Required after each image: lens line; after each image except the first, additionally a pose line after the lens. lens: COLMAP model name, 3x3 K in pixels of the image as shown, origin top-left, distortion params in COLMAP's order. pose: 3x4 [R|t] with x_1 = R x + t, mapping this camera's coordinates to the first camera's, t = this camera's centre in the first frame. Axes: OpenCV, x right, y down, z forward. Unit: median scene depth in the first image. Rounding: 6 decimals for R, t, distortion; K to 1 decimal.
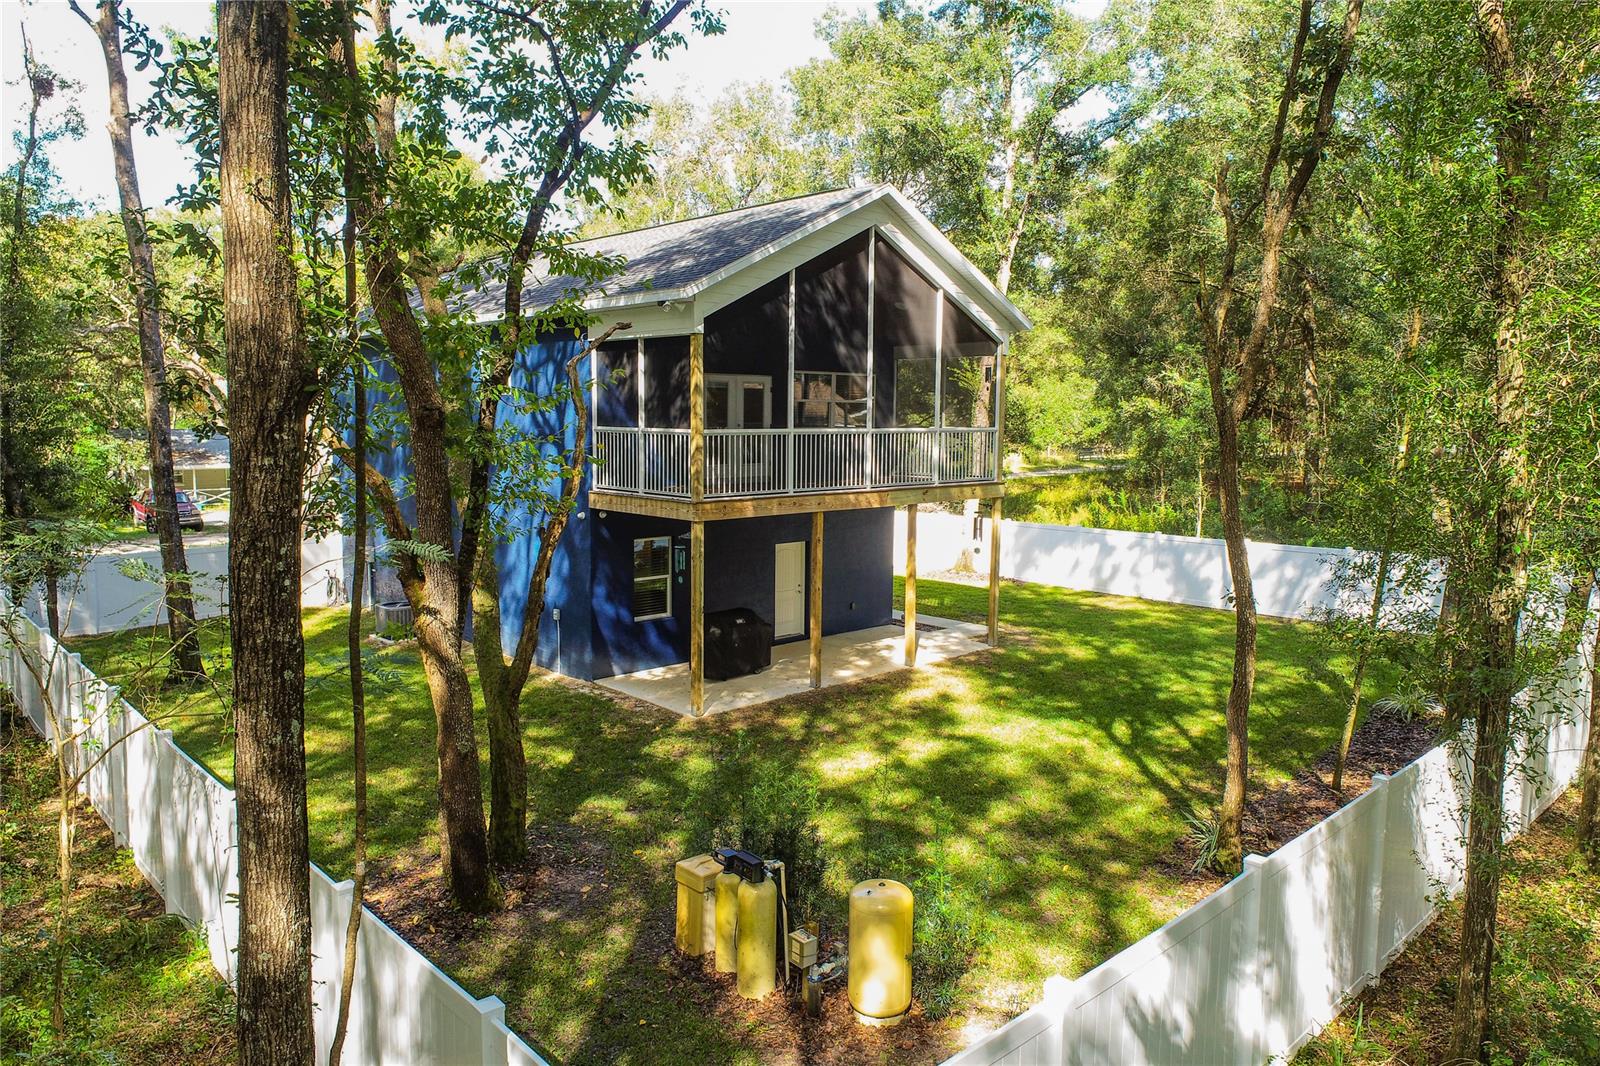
lens RADIAL K [[1102.3, 0, 799.9], [0, 1102.3, 540.9], [0, 0, 1]] dist [-0.009796, -0.001745]
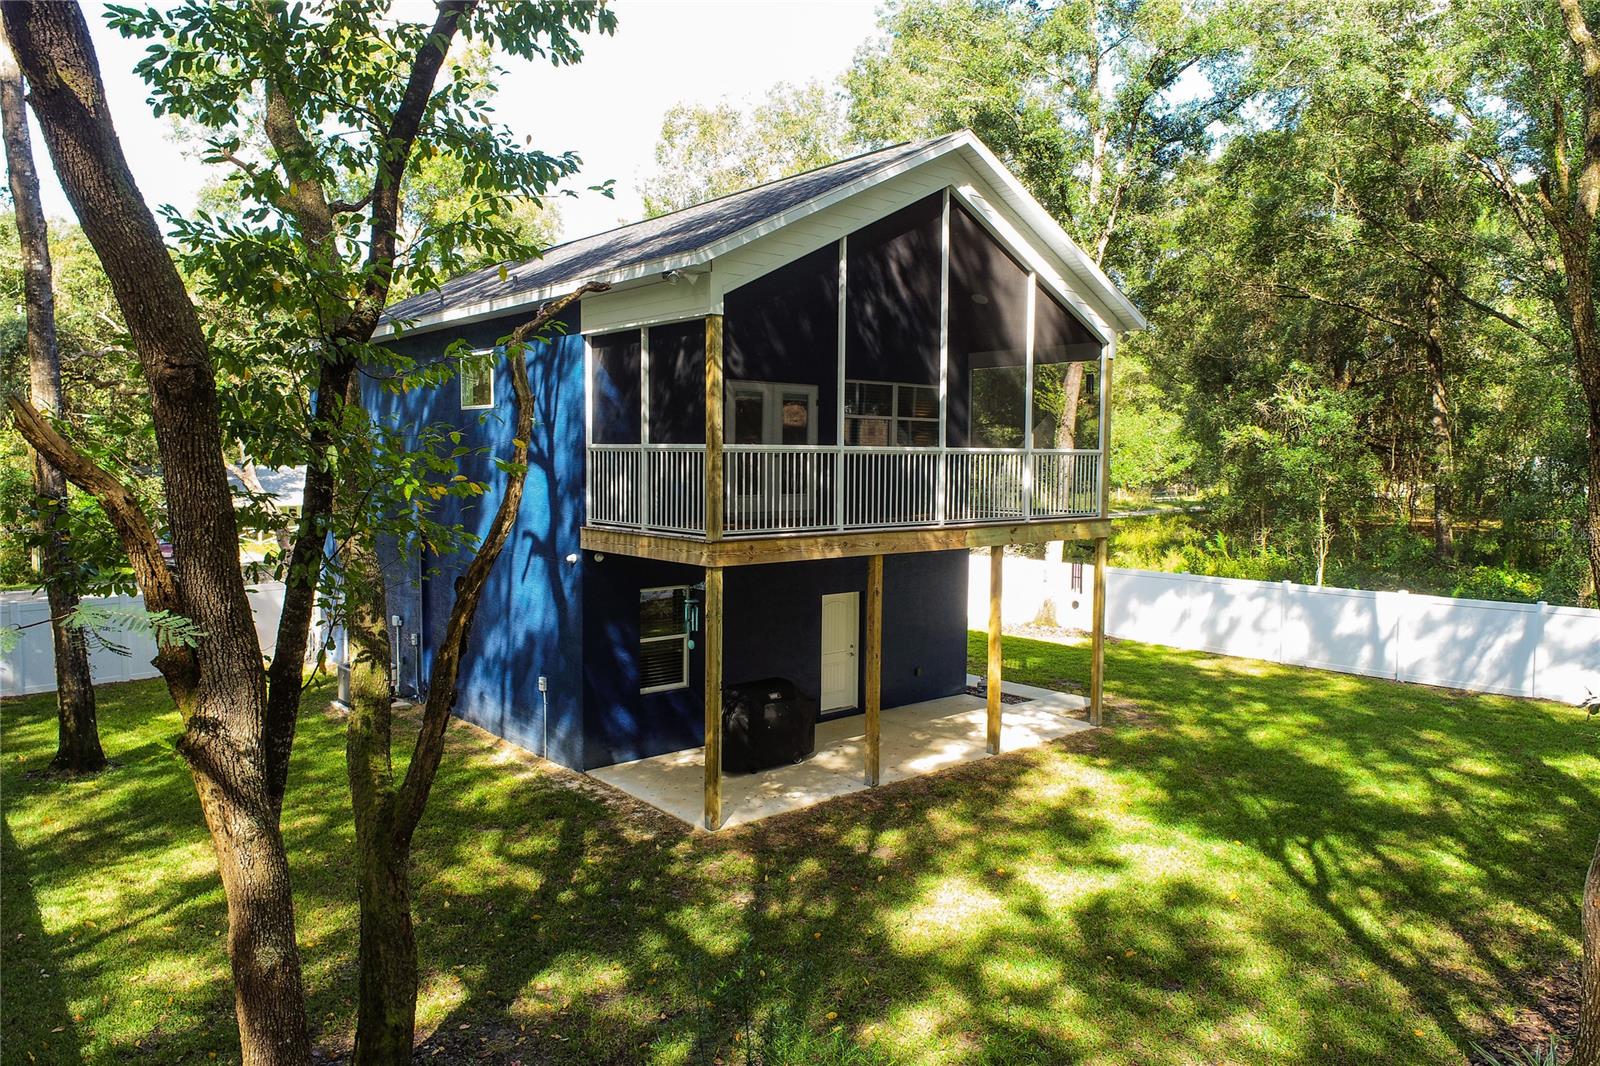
lens RADIAL K [[1109.0, 0, 756.7], [0, 1109.0, 519.9], [0, 0, 1]] dist [-0.016150, -0.005137]
pose [[0.996133, 0.001226, -0.087855, 0.000960], [-0.006325, 0.998309, -0.057779, -0.004417], [0.087636, 0.058112, 0.994456, 0.175979]]
